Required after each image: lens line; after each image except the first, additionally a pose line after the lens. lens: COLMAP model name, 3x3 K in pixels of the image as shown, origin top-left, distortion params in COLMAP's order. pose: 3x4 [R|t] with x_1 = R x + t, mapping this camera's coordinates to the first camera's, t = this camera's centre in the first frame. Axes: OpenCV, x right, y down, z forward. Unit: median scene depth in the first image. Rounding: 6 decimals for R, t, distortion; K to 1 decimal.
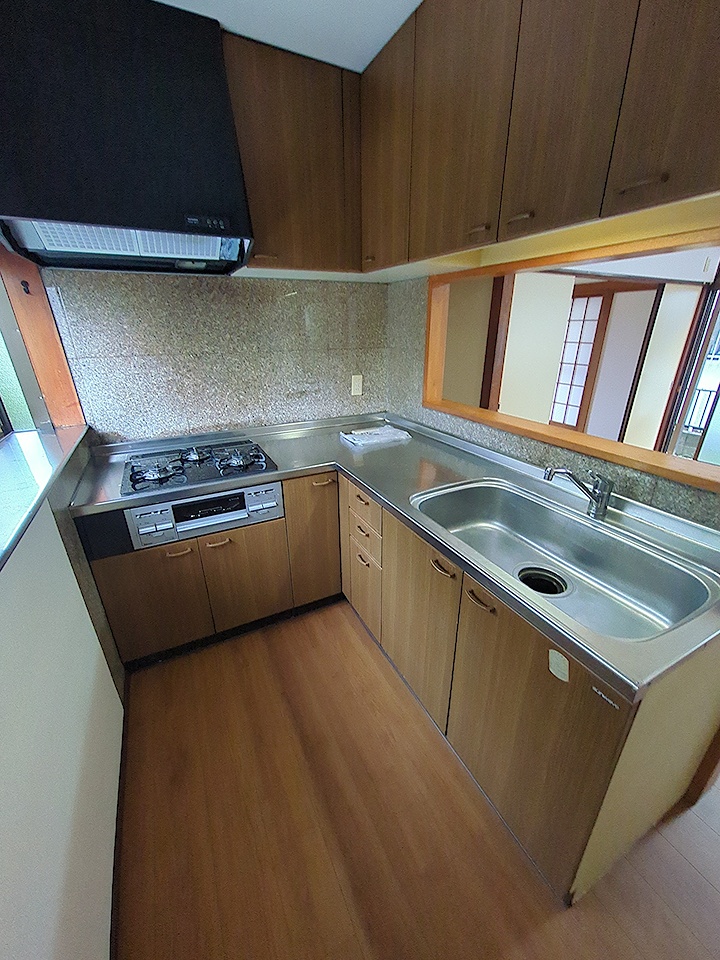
lens RADIAL K [[377.6, 0, 360.5], [0, 377.6, 482.2], [0, 0, 1]] dist [-0.002358, 0.000403]
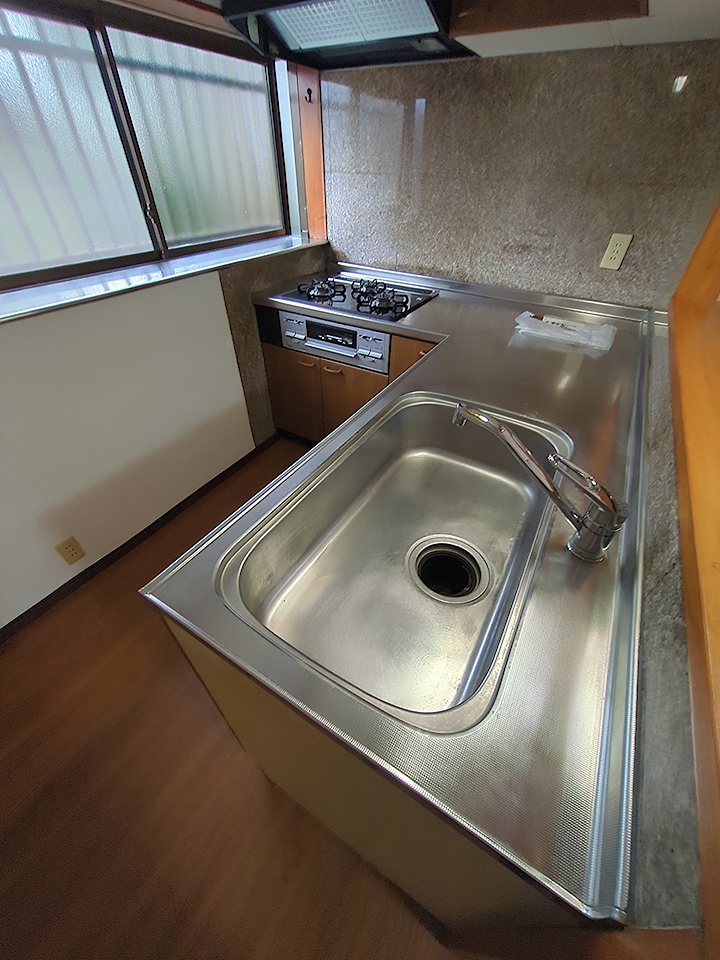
lens RADIAL K [[377.6, 0, 360.5], [0, 377.6, 482.2], [0, 0, 1]] dist [-0.002358, 0.000403]
pose [[0.529142, 0.561892, -0.635835, 0.545480], [-0.343626, 0.827038, 0.444893, -0.089649], [0.775841, -0.016922, 0.630701, 0.329029]]
